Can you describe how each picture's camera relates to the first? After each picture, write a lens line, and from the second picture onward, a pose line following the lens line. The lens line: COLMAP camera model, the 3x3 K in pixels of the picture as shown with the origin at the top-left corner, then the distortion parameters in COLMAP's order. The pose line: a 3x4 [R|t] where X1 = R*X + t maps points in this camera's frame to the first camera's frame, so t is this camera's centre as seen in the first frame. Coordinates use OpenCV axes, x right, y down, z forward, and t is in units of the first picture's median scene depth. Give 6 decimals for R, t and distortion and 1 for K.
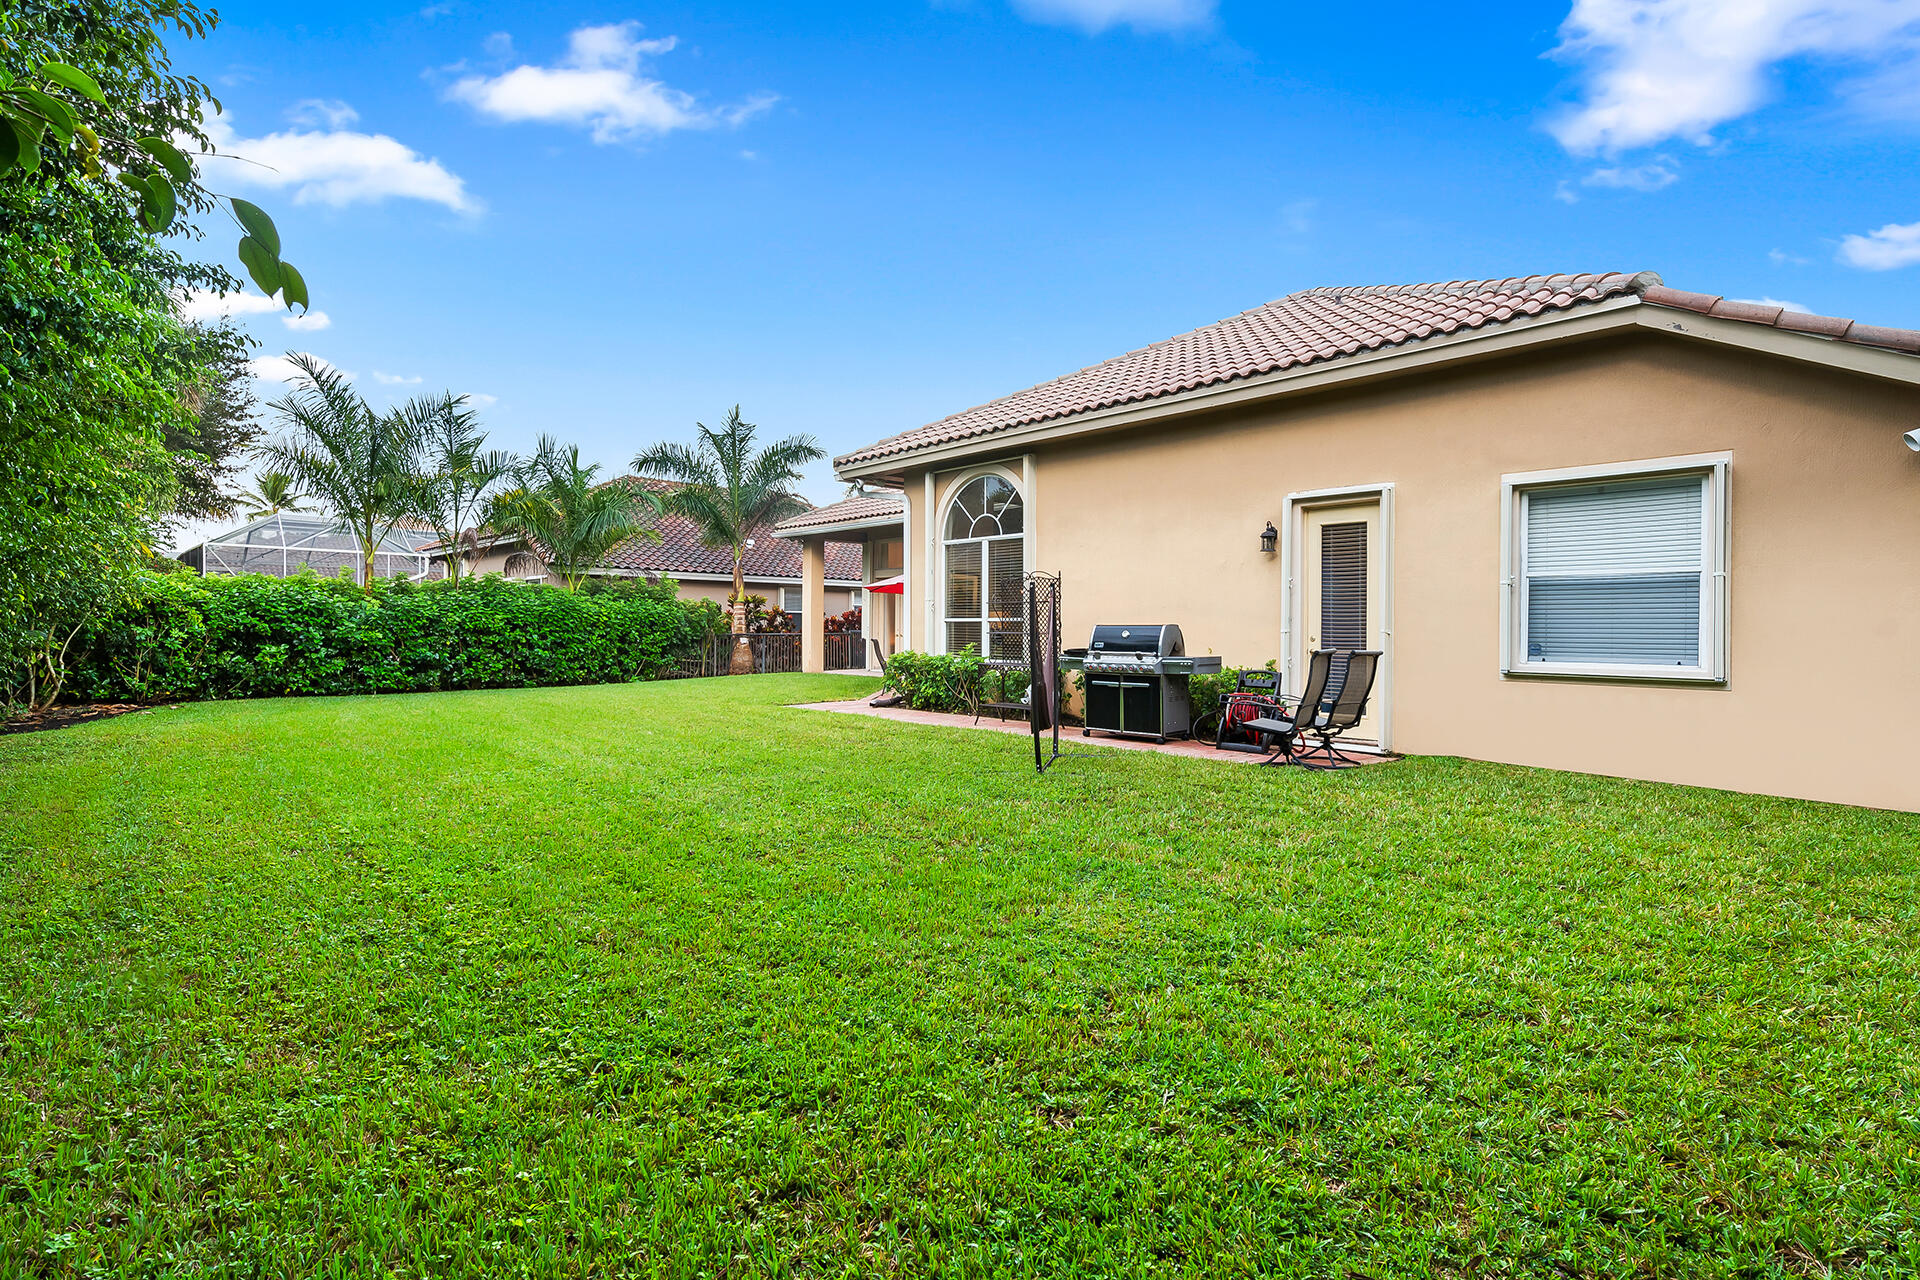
lens RADIAL K [[923.2, 0, 958.5], [0, 923.2, 629.9], [0, 0, 1]] dist [0.001251, -0.002094]
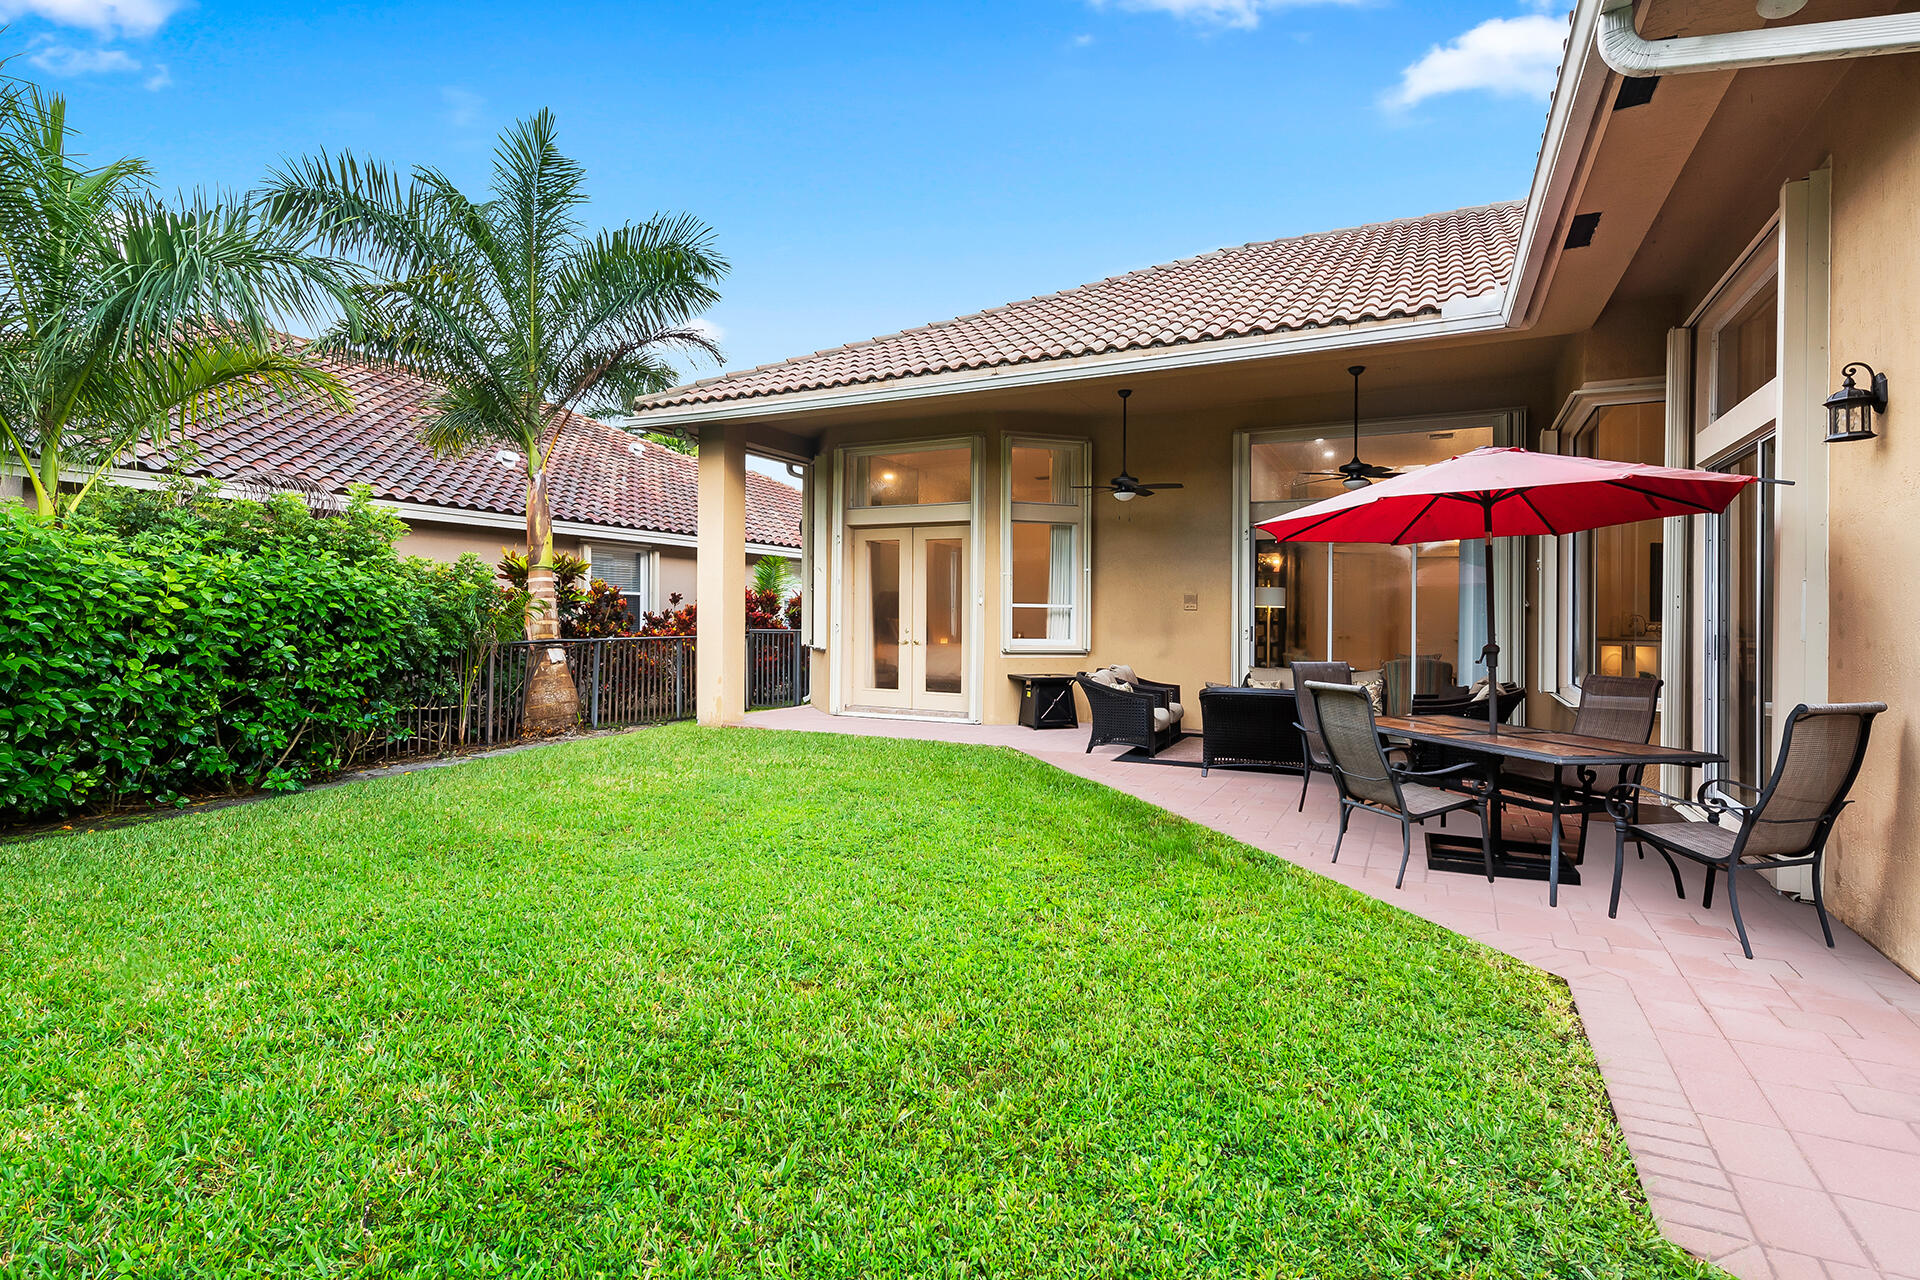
lens RADIAL K [[923.2, 0, 962.8], [0, 923.2, 630.5], [0, 0, 1]] dist [0.001251, -0.002094]
pose [[0.939875, -0.004958, 0.341482, -0.201705], [0.001648, 0.999949, 0.009983, -0.004914], [-0.341514, -0.008820, 0.939835, 0.518707]]
